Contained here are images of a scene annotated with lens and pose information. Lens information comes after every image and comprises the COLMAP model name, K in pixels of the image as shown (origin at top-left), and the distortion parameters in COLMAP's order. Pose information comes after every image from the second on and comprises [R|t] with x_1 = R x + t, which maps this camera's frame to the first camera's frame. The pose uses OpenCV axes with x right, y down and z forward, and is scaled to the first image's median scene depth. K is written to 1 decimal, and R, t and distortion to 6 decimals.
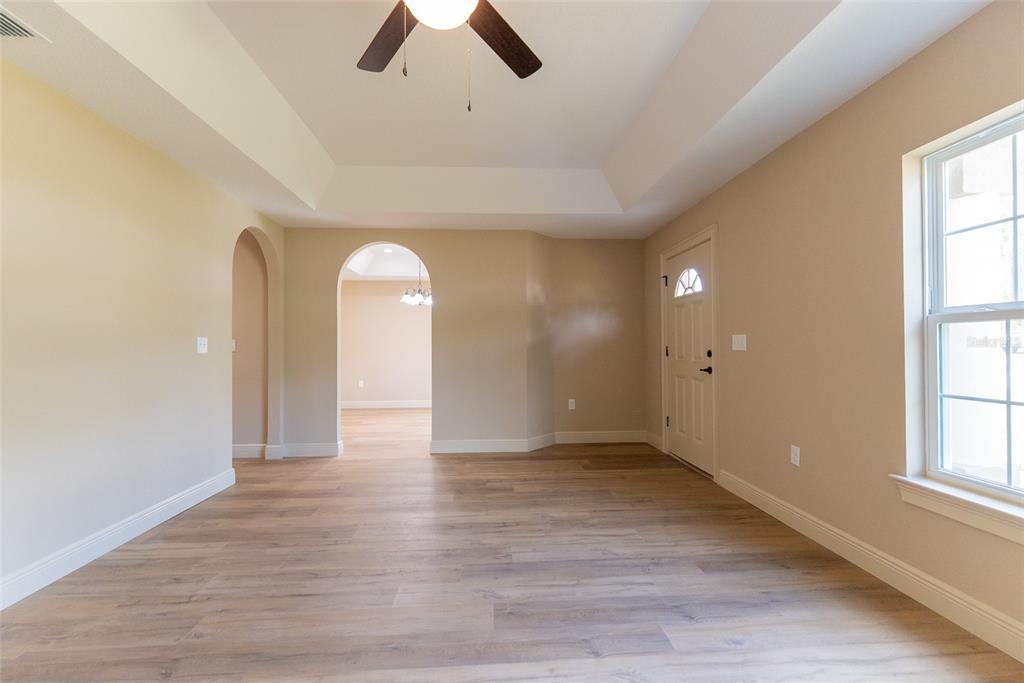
lens RADIAL K [[429.3, 0, 513.4], [0, 429.3, 344.2], [0, 0, 1]] dist [0.000941, -0.000090]
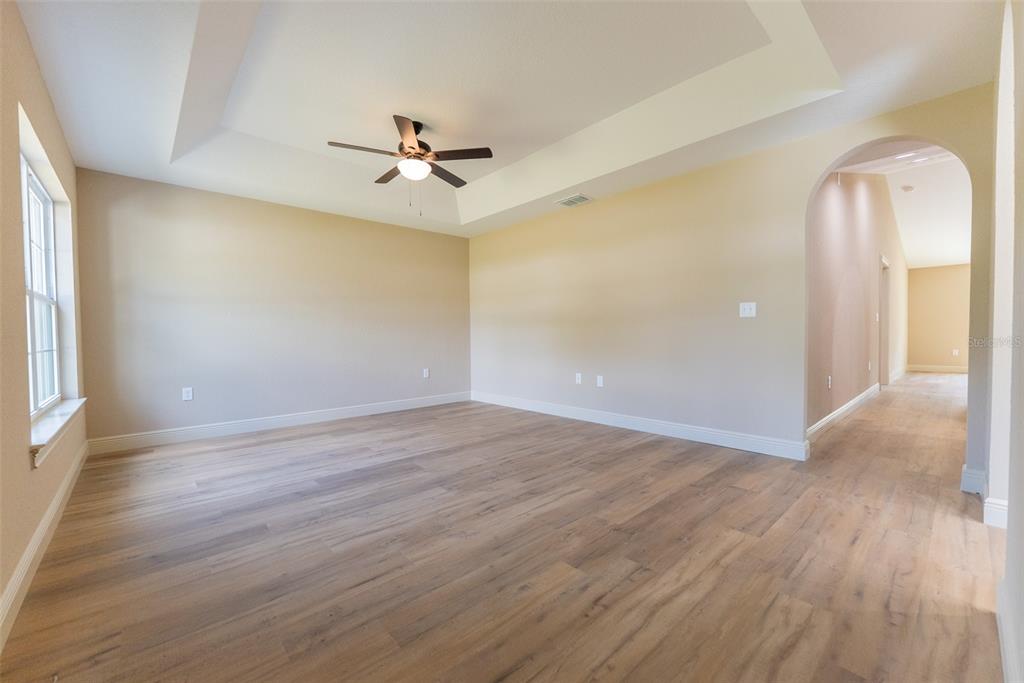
lens RADIAL K [[408.8, 0, 514.1], [0, 408.8, 342.7], [0, 0, 1]] dist [-0.002148, -0.000303]
pose [[-0.781034, 0.027863, -0.623867, 0.435493], [0.020208, 0.999609, 0.019344, 0.061319], [0.624162, 0.002501, -0.781291, 1.618923]]
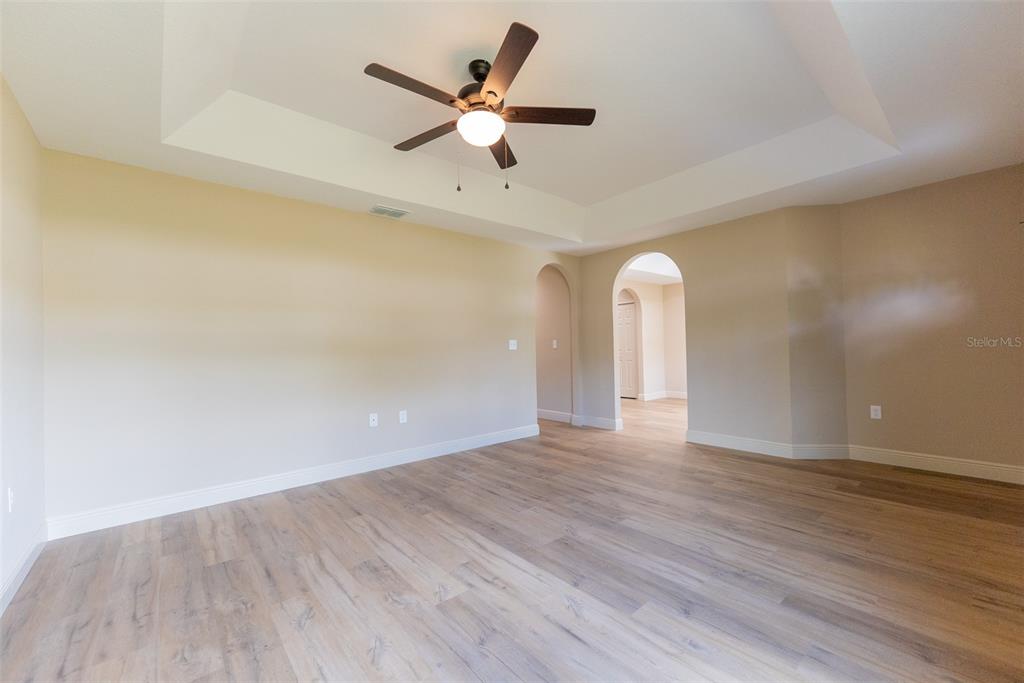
lens RADIAL K [[409.1, 0, 518.0], [0, 409.1, 343.8], [0, 0, 1]] dist [-0.000038, -0.000002]
pose [[0.605048, -0.018625, -0.795971, 0.587792], [0.025114, 0.999675, -0.004301, 0.007281], [0.795793, -0.017388, 0.605319, 0.081608]]
